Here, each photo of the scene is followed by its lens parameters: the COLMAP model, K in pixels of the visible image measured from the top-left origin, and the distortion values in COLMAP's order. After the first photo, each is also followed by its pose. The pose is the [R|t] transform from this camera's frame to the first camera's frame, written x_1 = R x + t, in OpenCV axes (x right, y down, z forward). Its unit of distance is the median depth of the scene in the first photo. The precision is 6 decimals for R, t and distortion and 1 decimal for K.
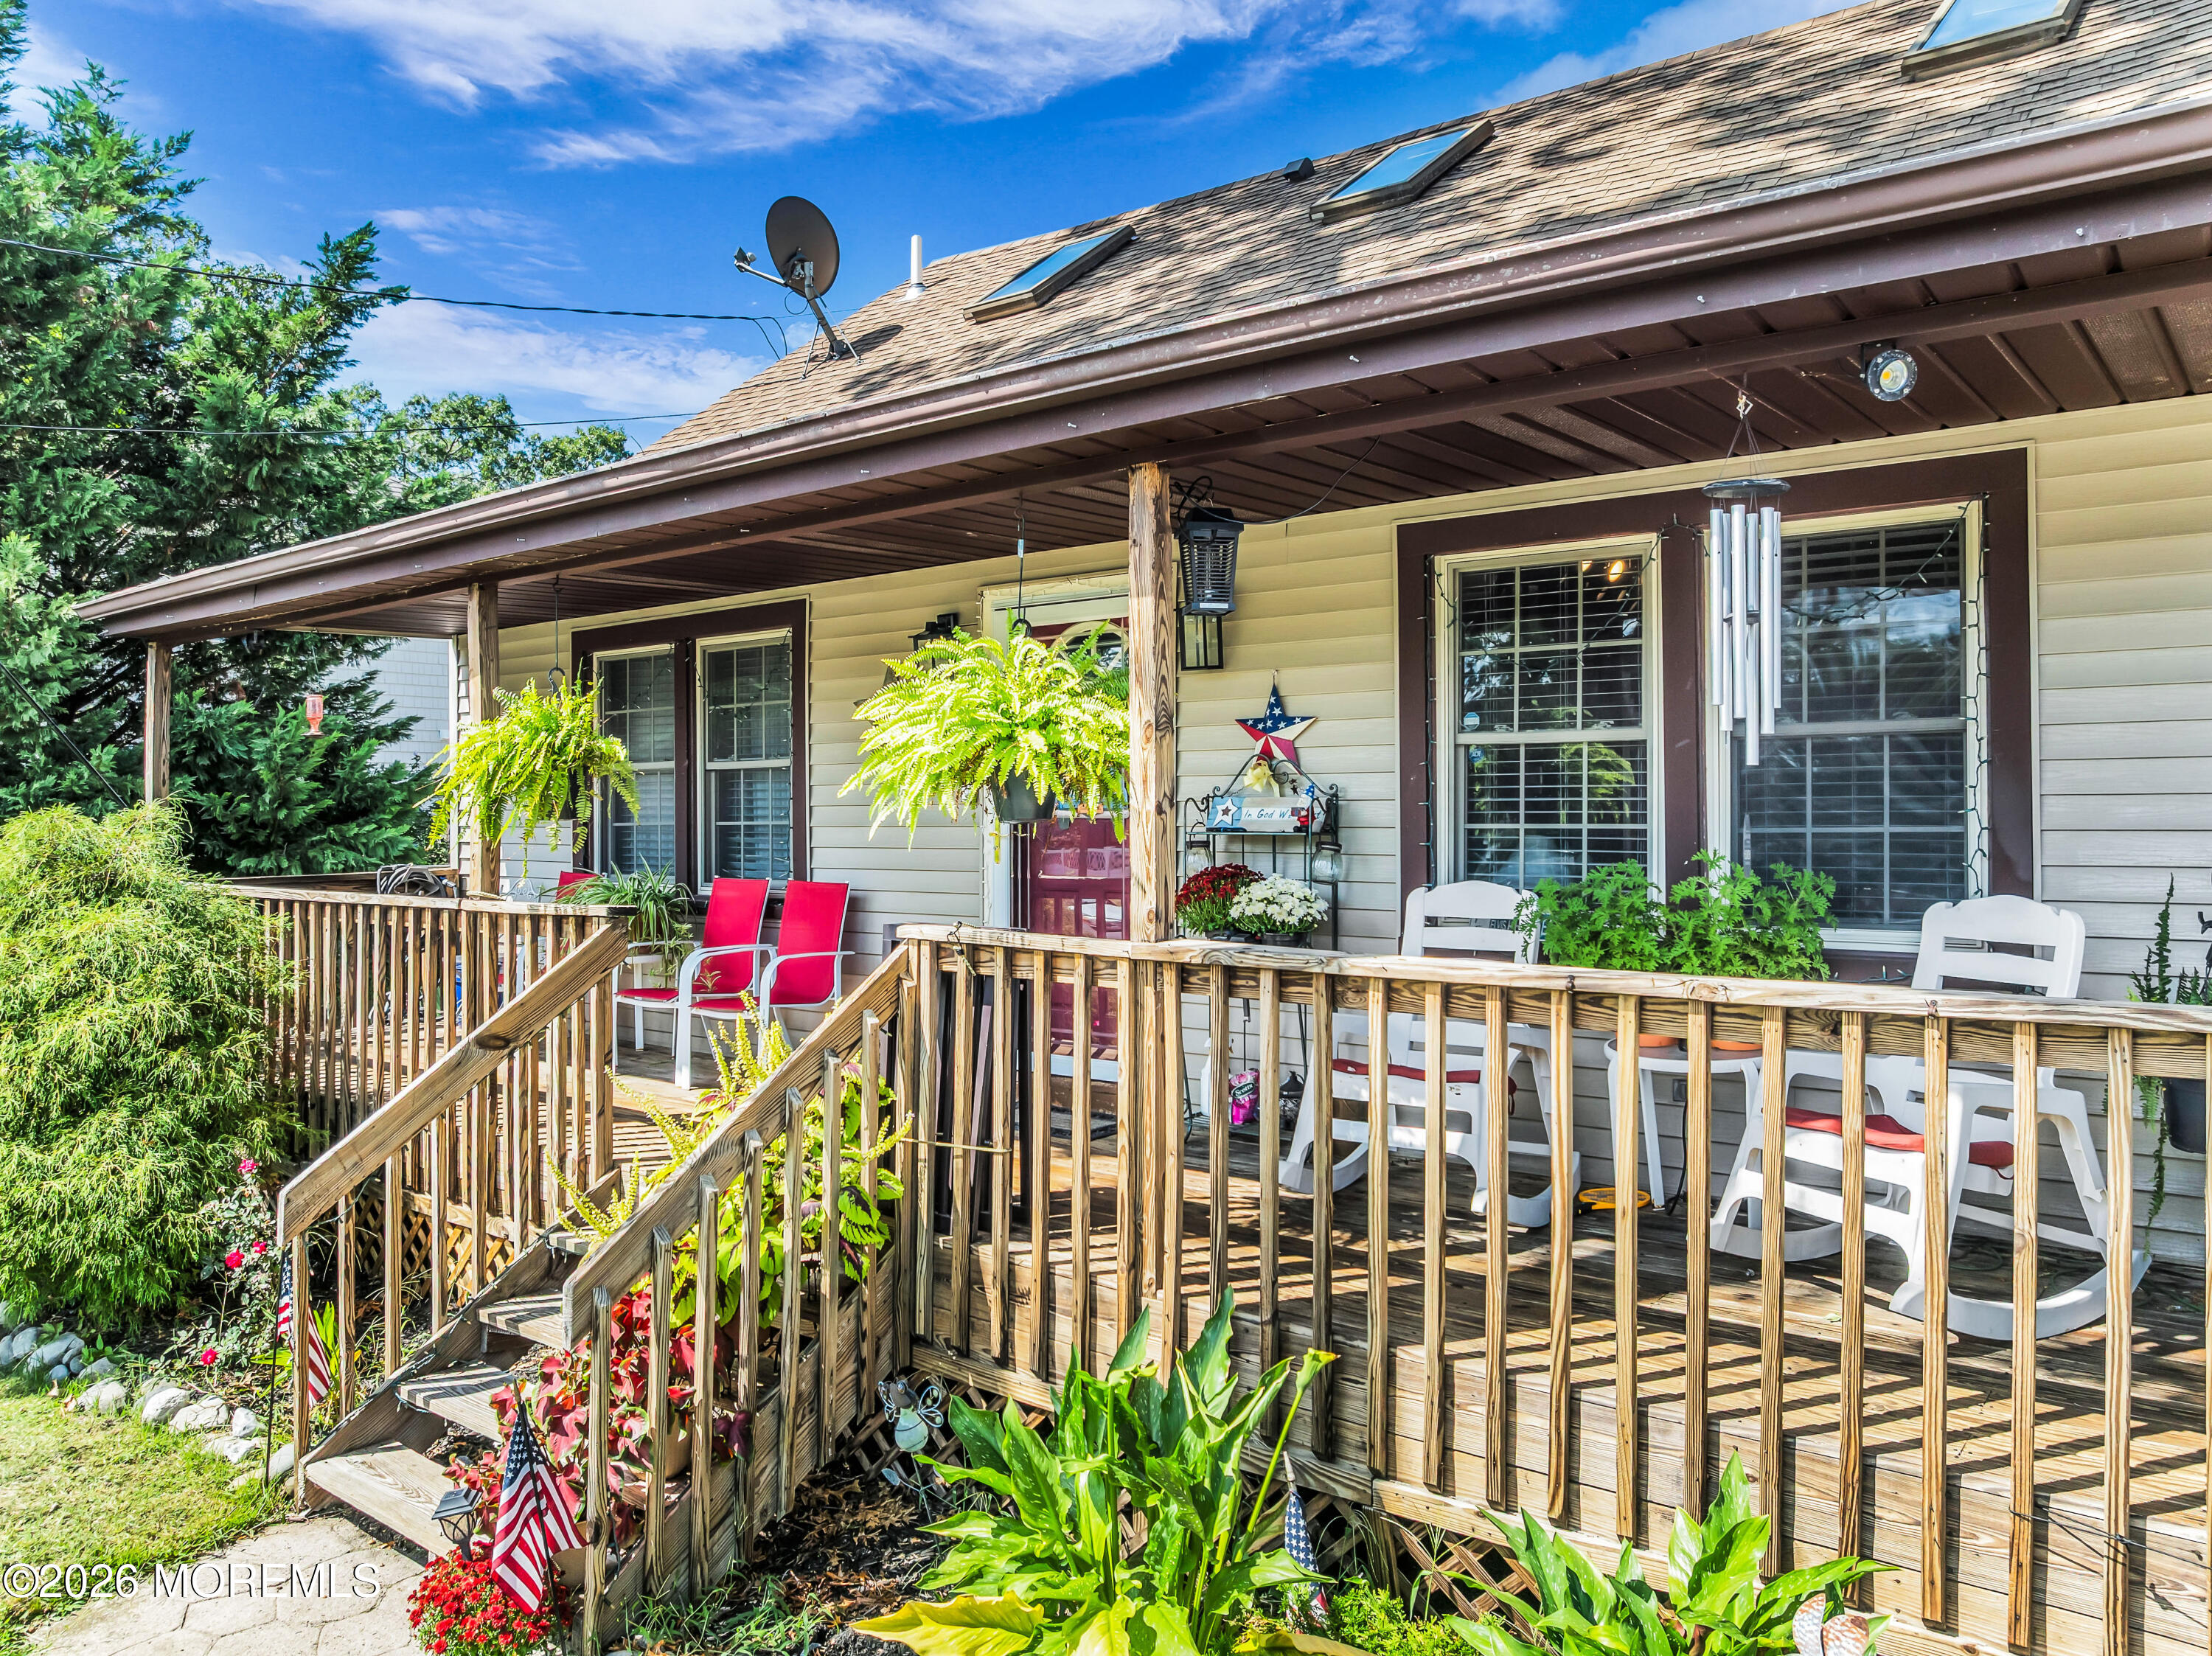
lens RADIAL K [[1546.7, 0, 1108.2], [0, 1546.7, 815.5], [0, 0, 1]] dist [-0.038800, 0.021643]
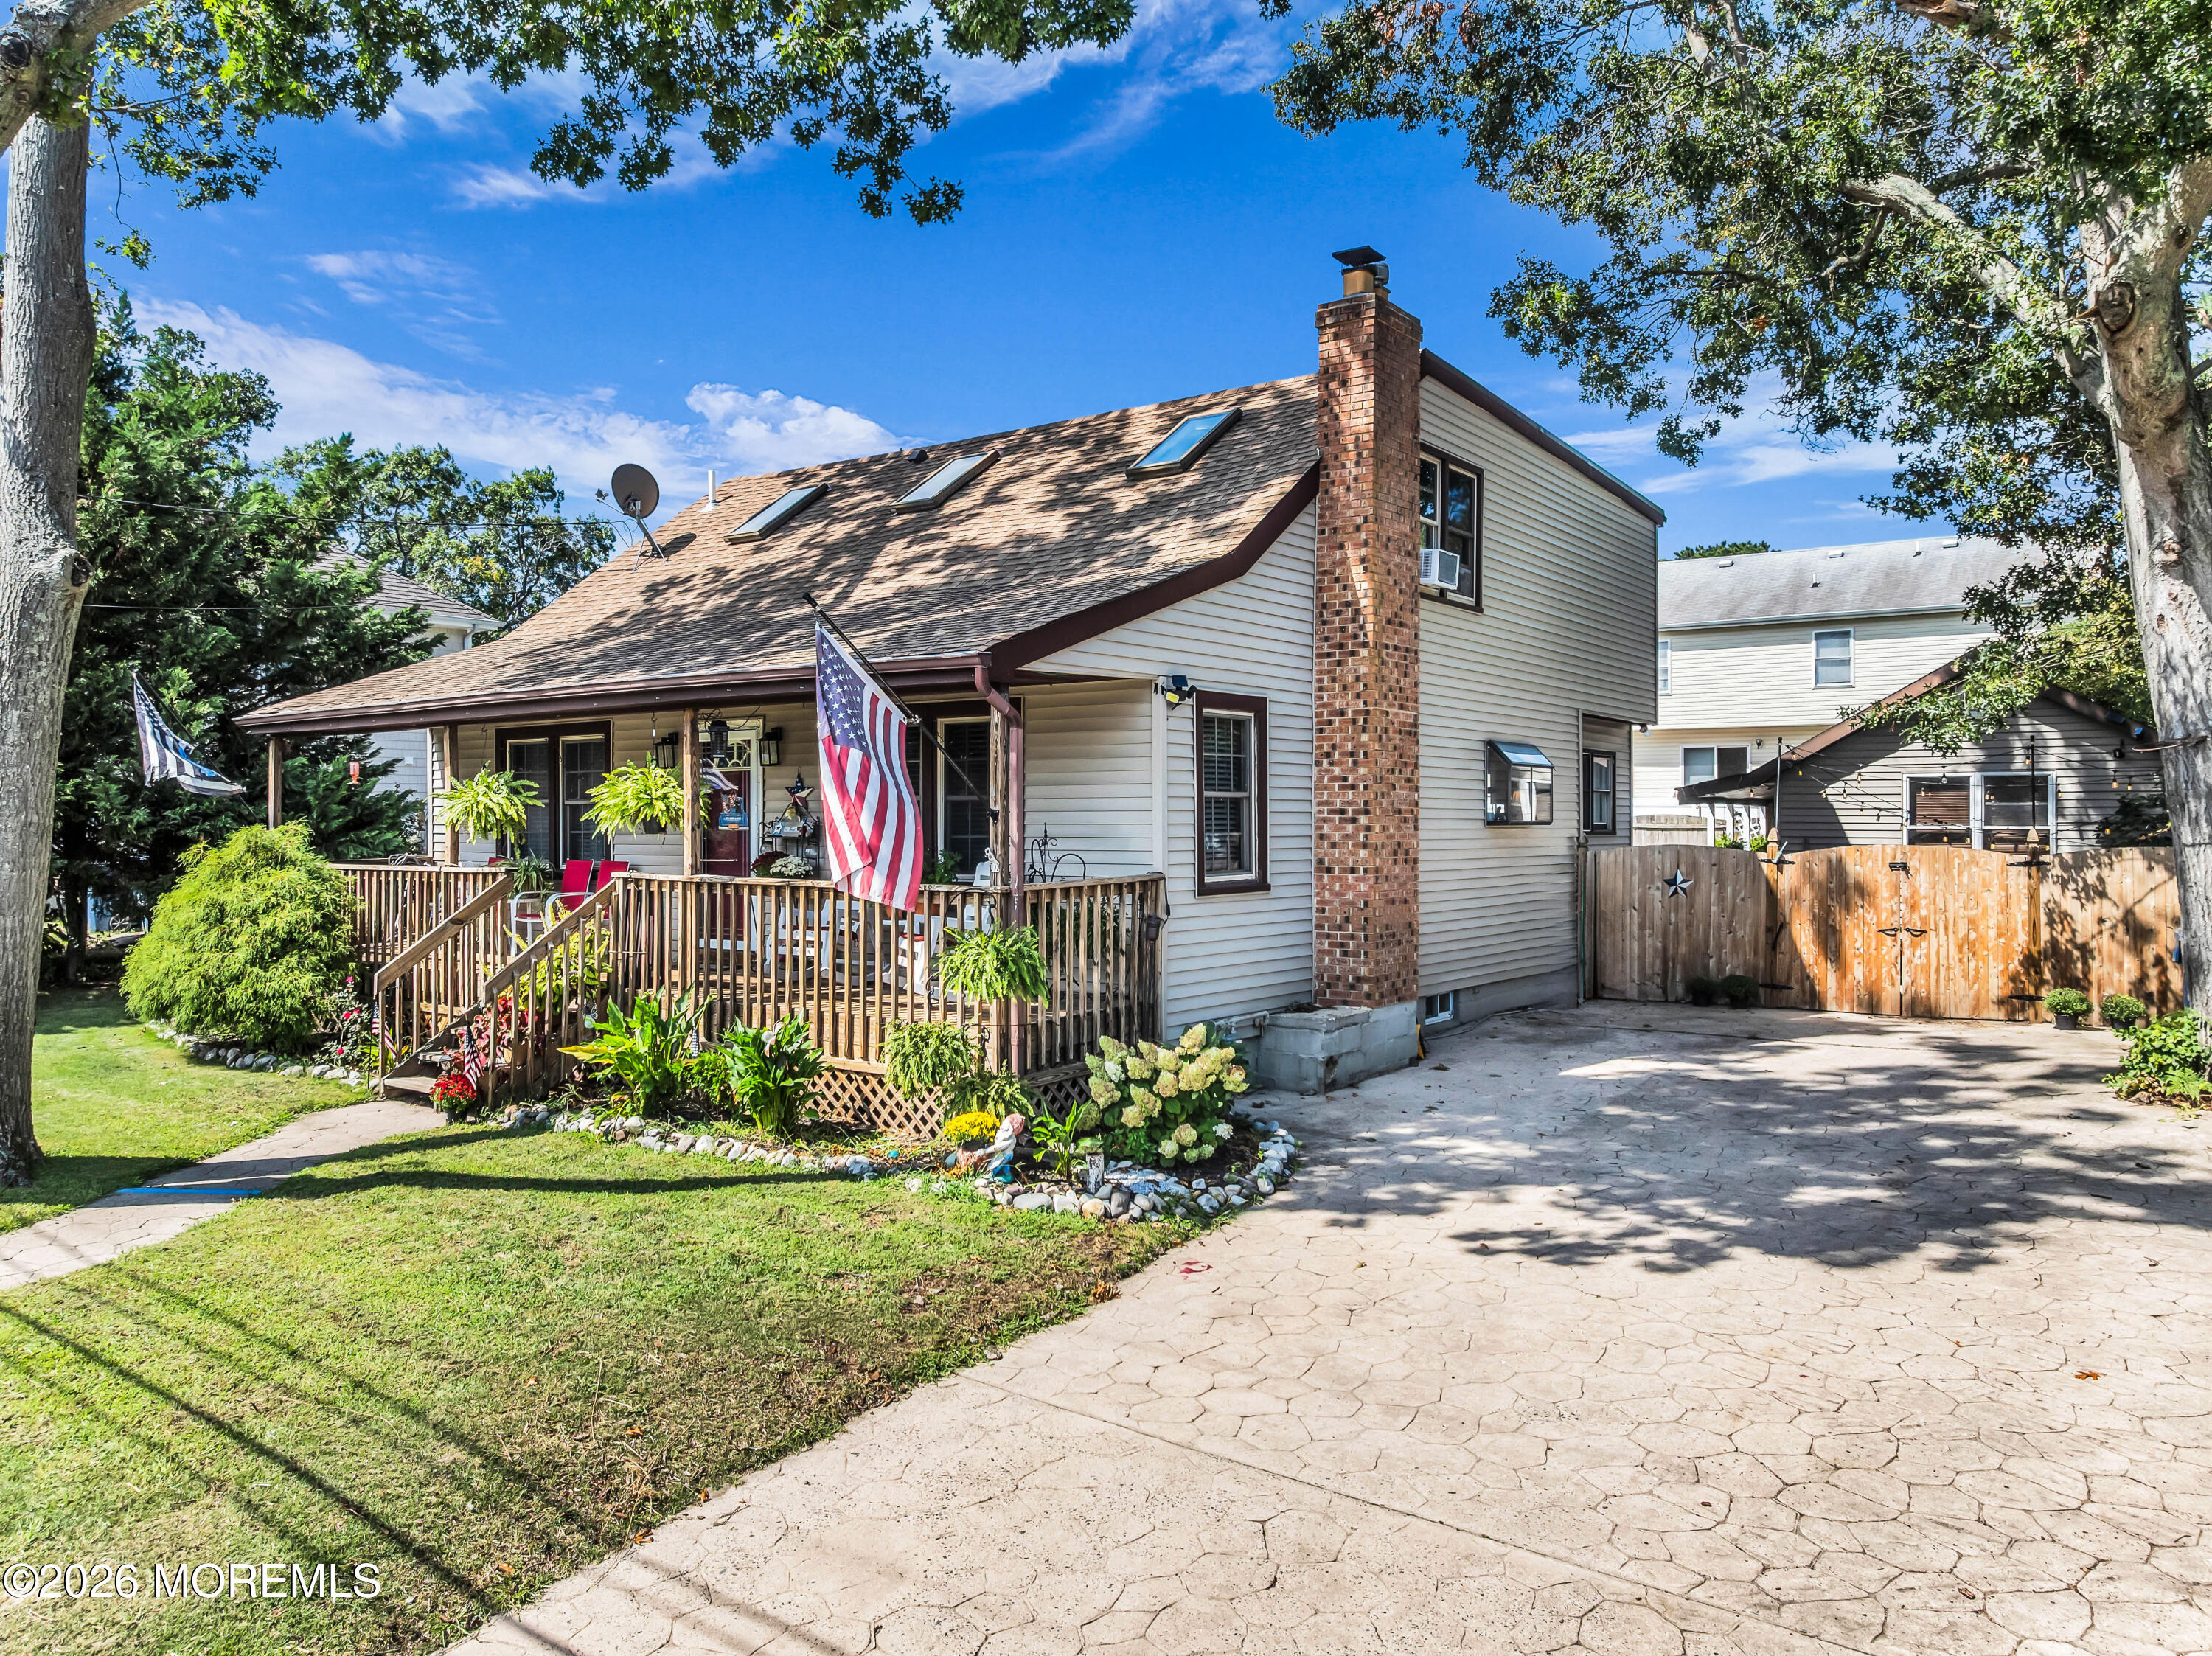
lens RADIAL K [[1546.7, 0, 1108.2], [0, 1546.7, 815.5], [0, 0, 1]] dist [-0.038800, 0.021643]
pose [[0.999480, 0.000860, 0.032219, 0.505512], [-0.000784, 0.999997, -0.002356, -0.016623], [-0.032221, 0.002330, 0.999478, -1.341764]]
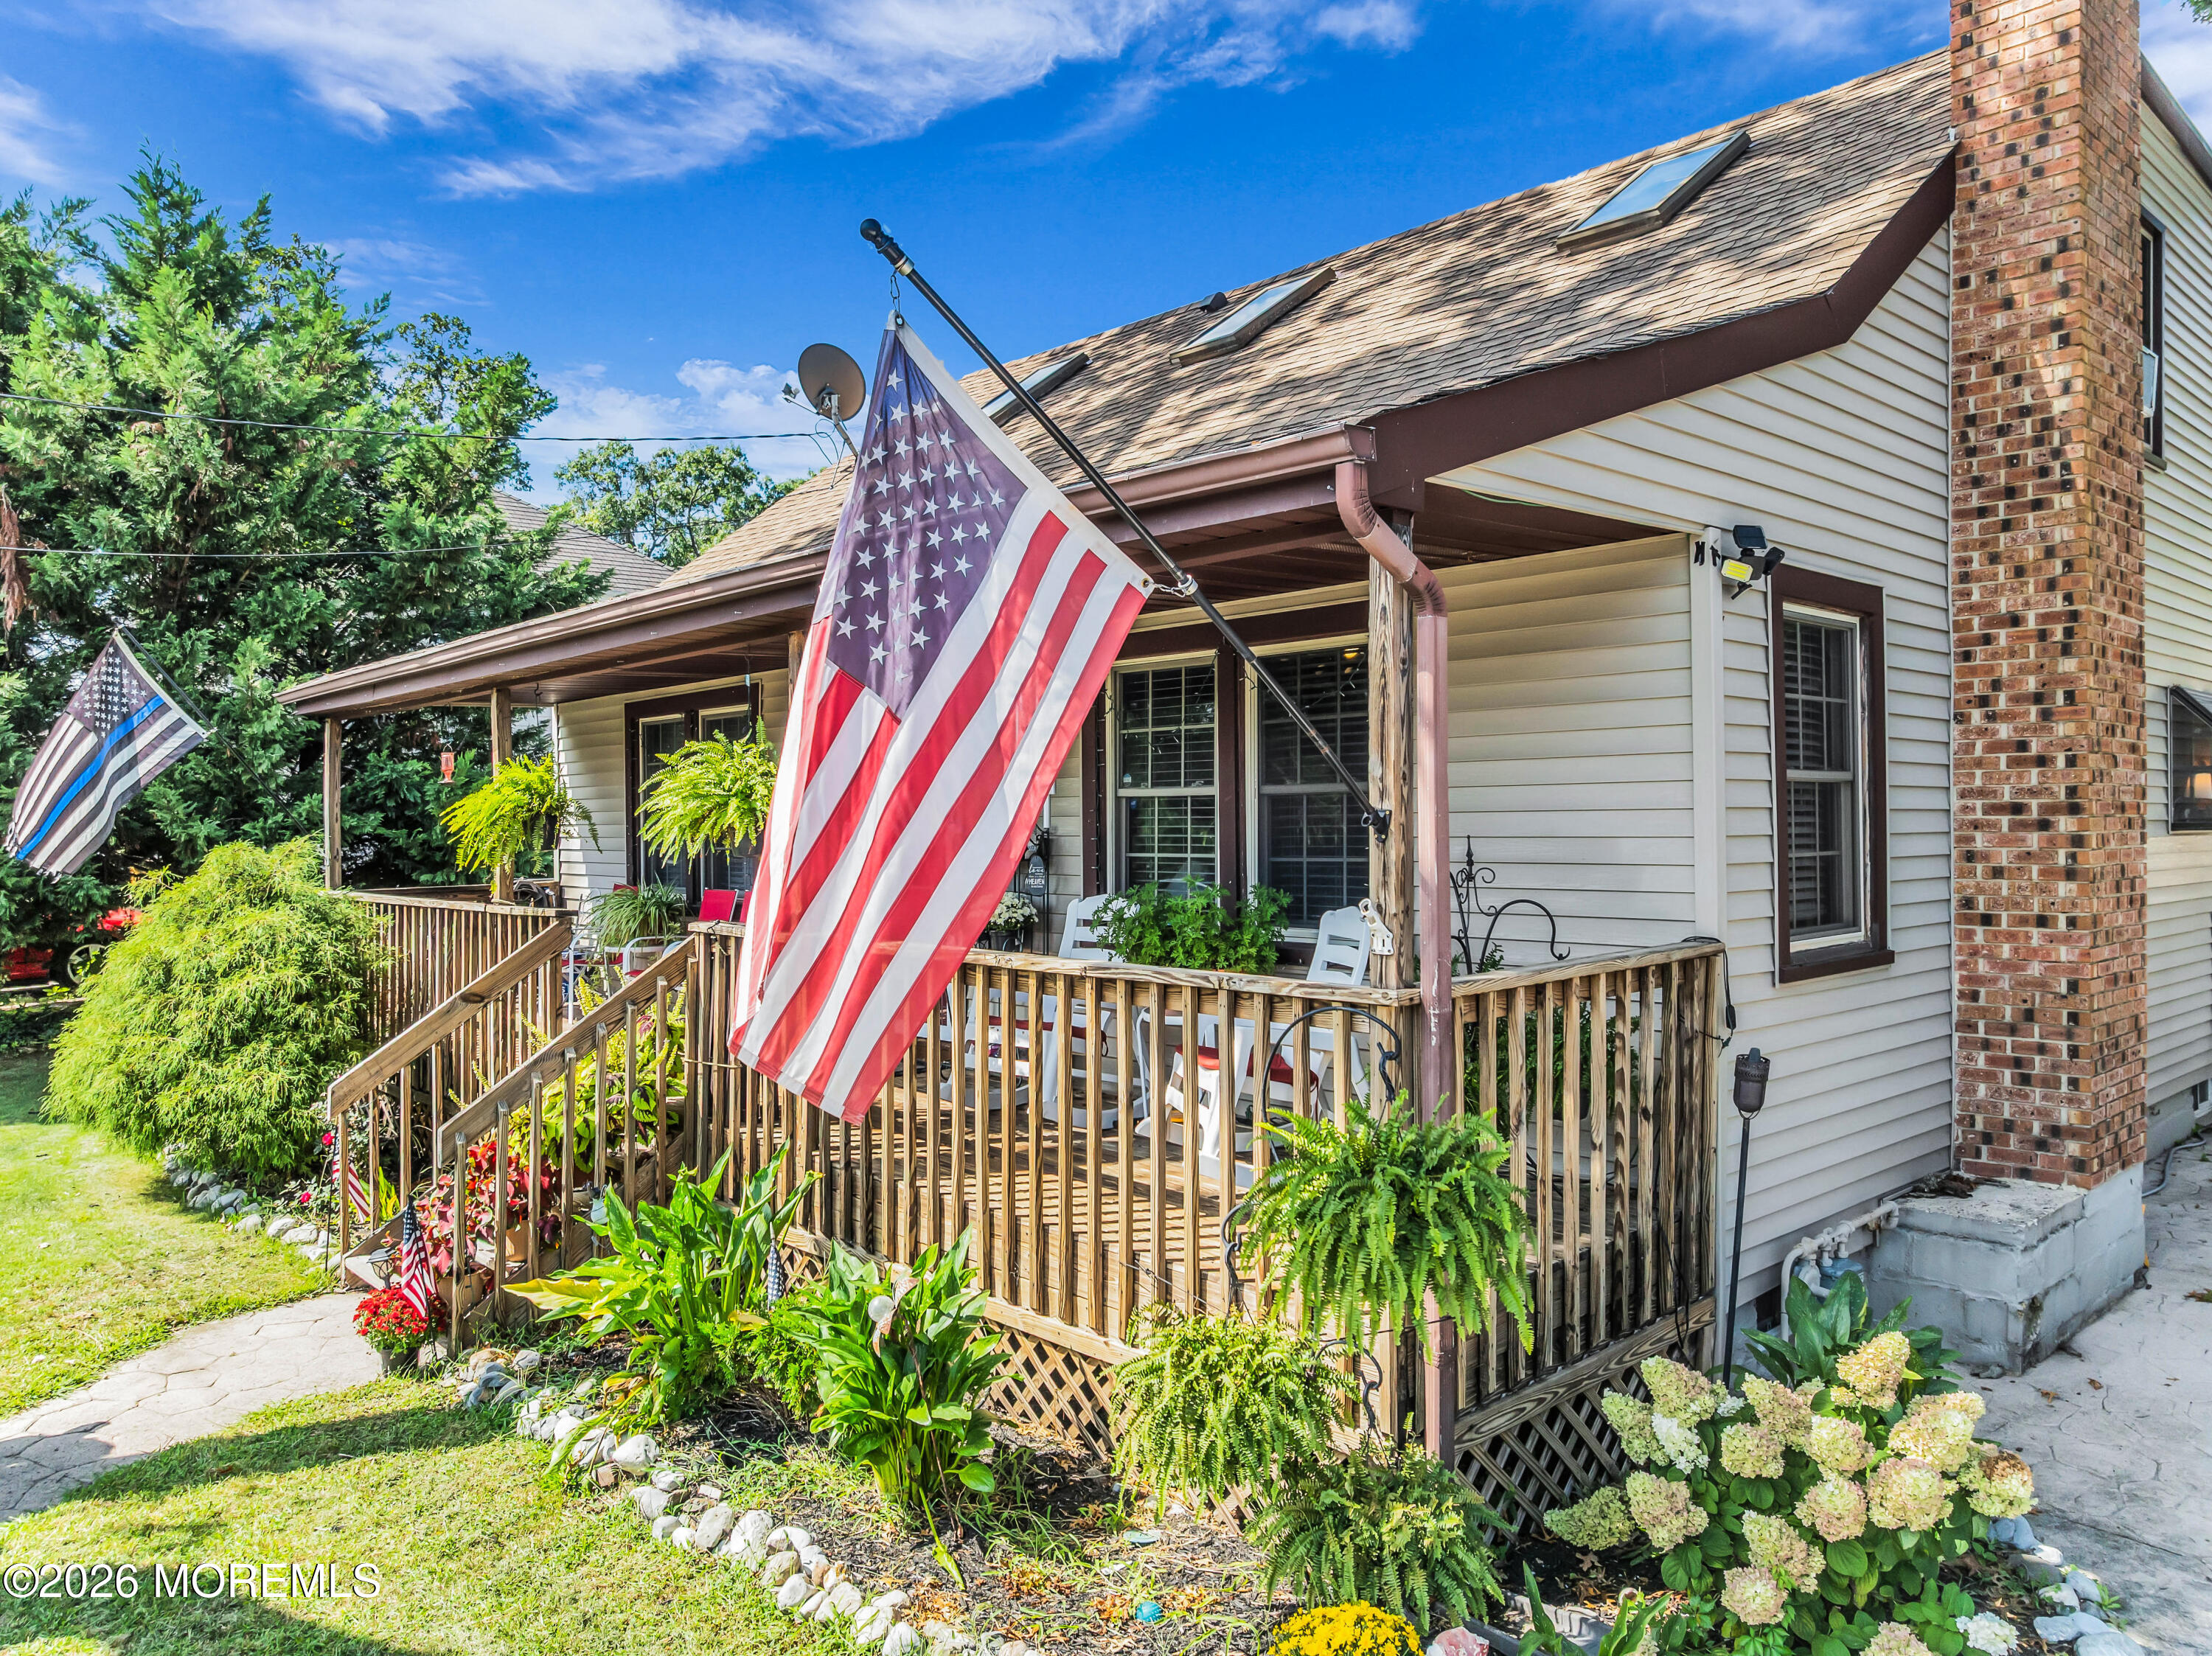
lens RADIAL K [[1546.7, 0, 1108.2], [0, 1546.7, 815.5], [0, 0, 1]] dist [-0.038800, 0.021643]
pose [[0.986196, -0.006603, -0.165450, 0.428433], [0.005884, 0.999971, -0.004839, -0.020986], [0.165477, 0.003798, 0.986206, -0.364030]]
